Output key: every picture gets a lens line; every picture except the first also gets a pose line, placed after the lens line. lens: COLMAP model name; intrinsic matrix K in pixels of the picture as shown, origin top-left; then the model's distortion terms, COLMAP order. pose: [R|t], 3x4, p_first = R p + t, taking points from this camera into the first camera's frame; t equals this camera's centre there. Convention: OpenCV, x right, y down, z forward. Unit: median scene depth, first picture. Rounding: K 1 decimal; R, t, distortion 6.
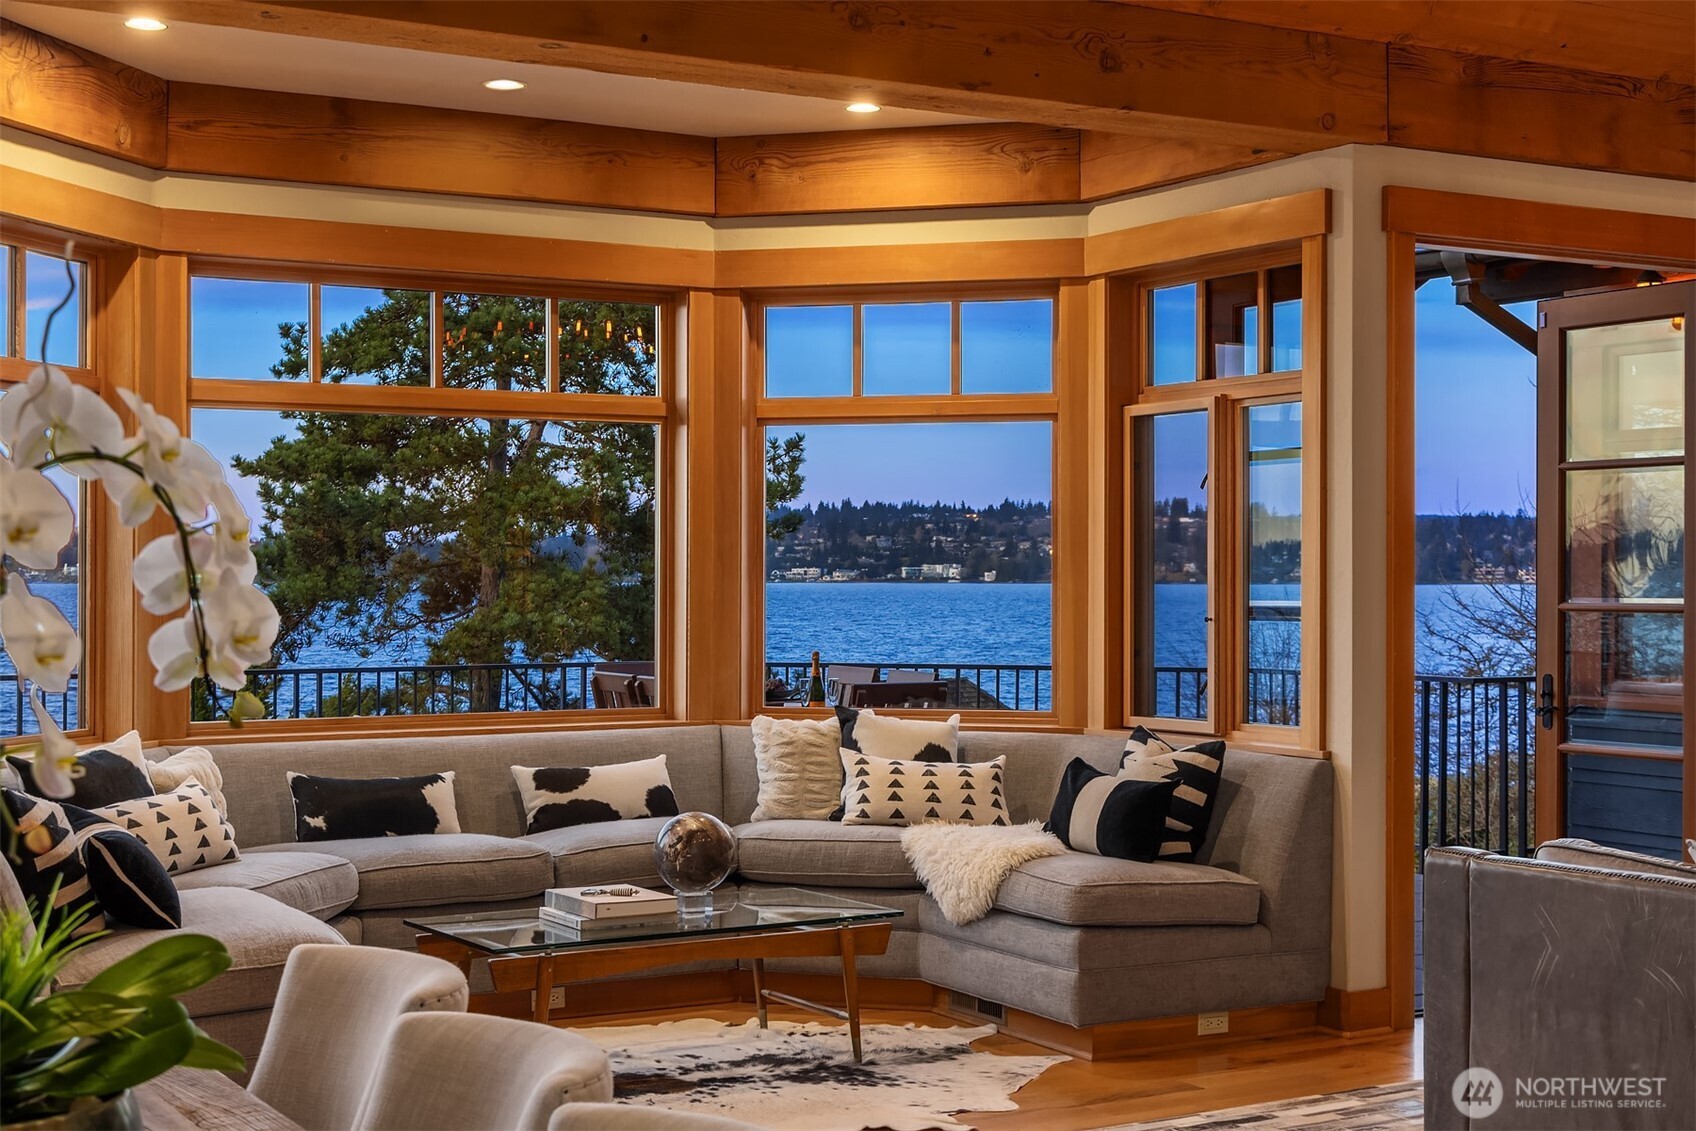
lens RADIAL K [[2308.8, 0, 849.8], [0, 2308.8, 568.4], [0, 0, 1]] dist [-0.060316, 0.000000]
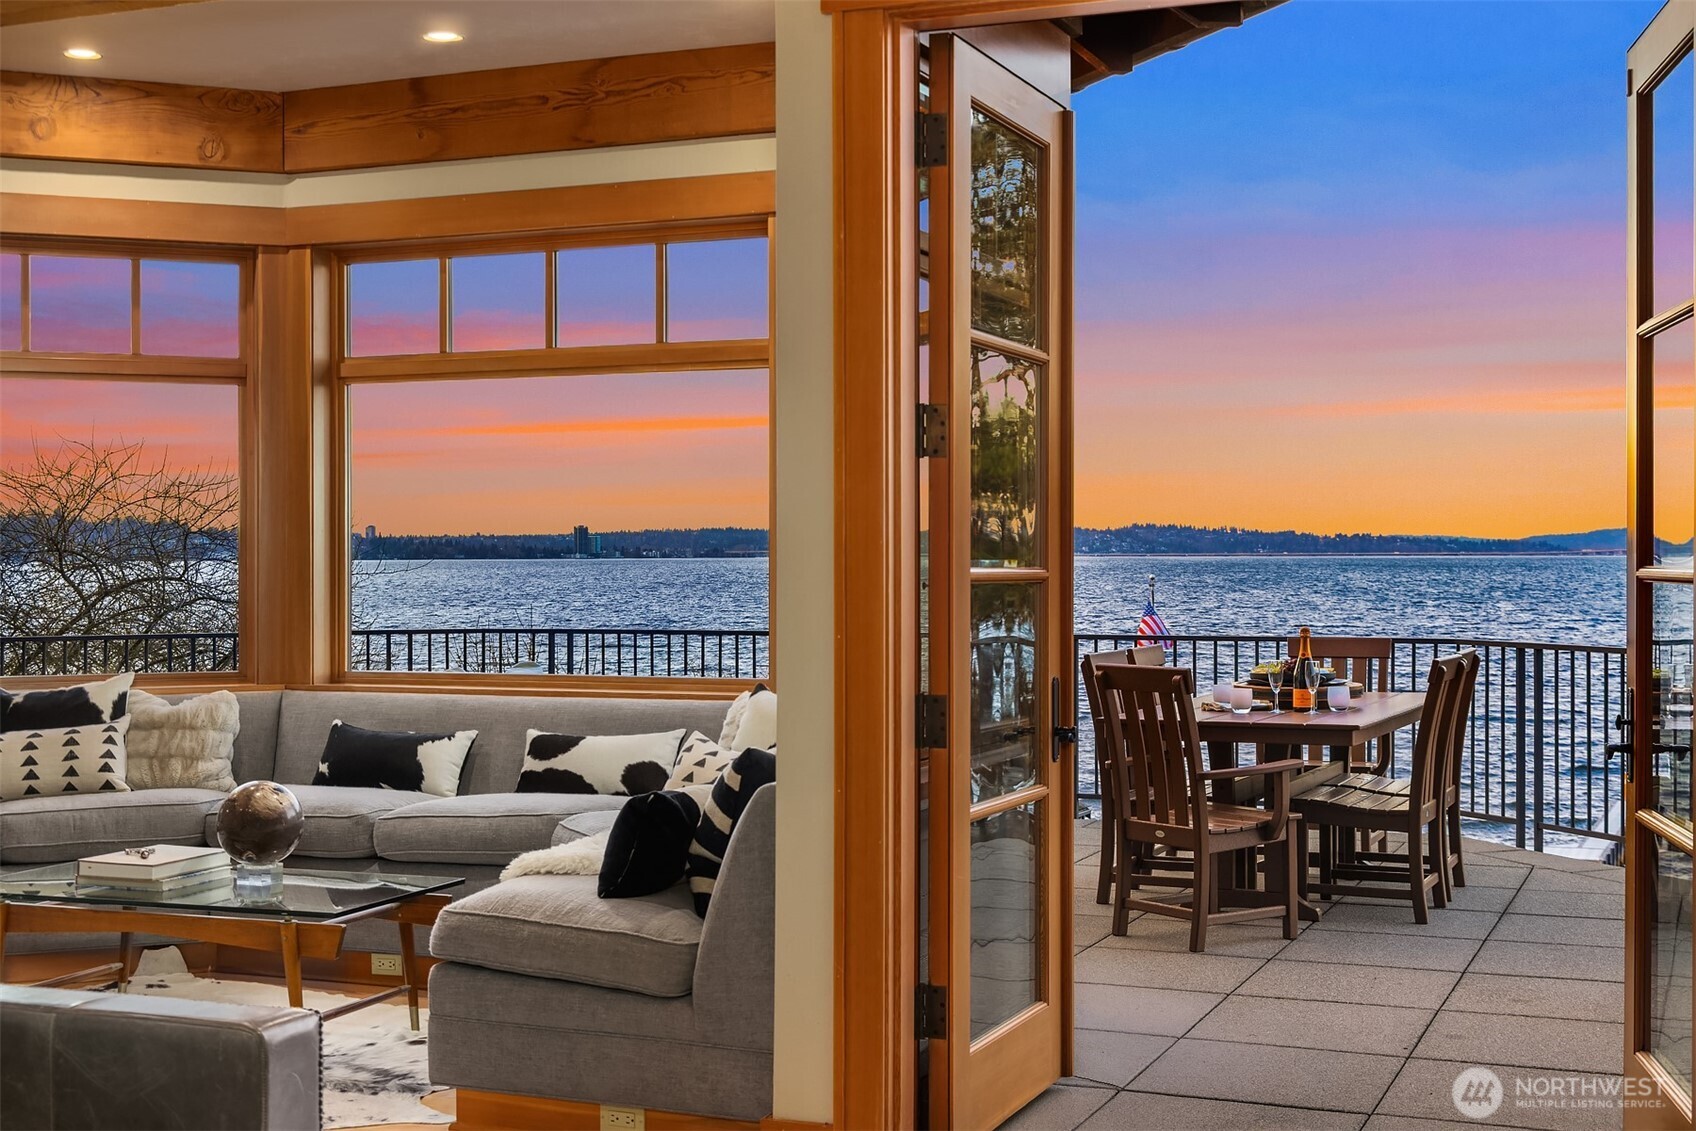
lens RADIAL K [[2143.0, 0, 849.7], [0, 2143.0, 567.3], [0, 0, 1]] dist [-0.043137, 0.000000]
pose [[0.620764, 0.002179, -0.783995, 0.678173], [0.005532, 0.999959, 0.007160, 0.011492], [0.783978, -0.008782, 0.620726, 0.565811]]
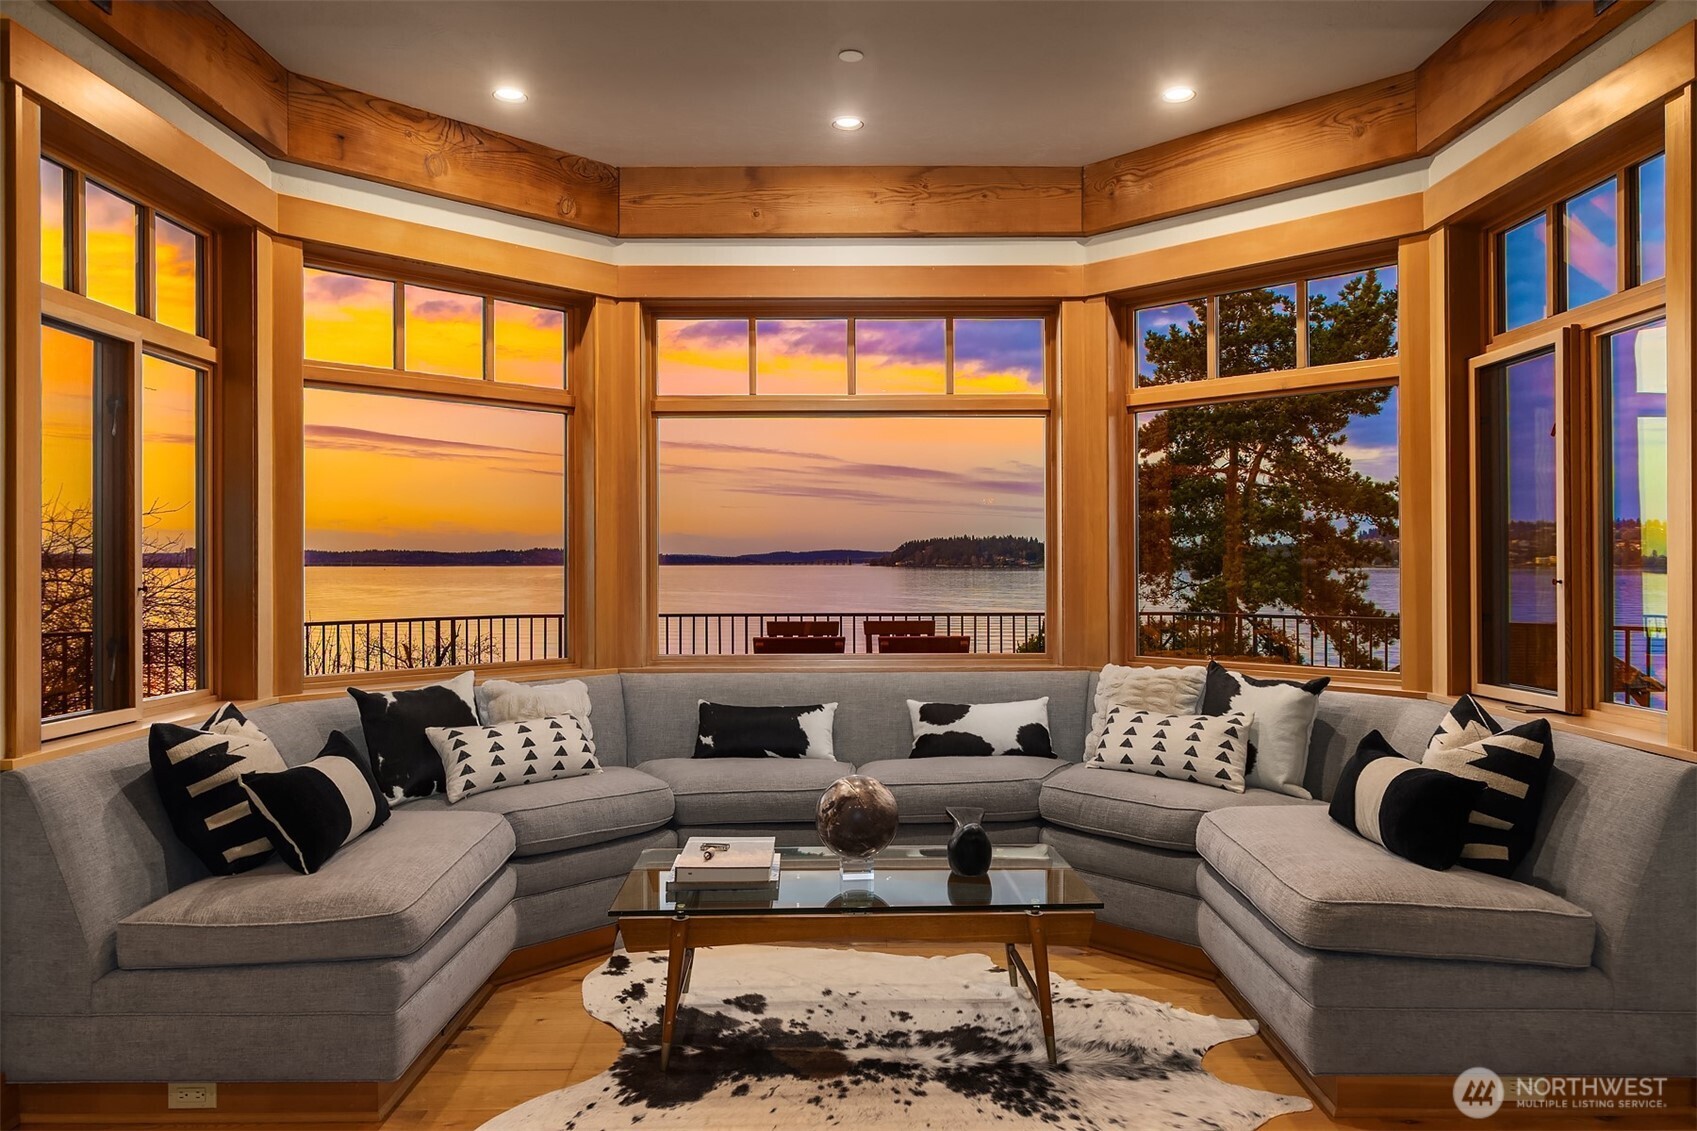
lens RADIAL K [[1150.7, 0, 837.1], [0, 1150.7, 557.3], [0, 0, 1]] dist [-0.012816, 0.003367]
pose [[0.867429, -0.005739, -0.497529, 0.135832], [0.004616, 0.999983, -0.003488, 0.013145], [0.497540, 0.000729, 0.867441, 0.486496]]
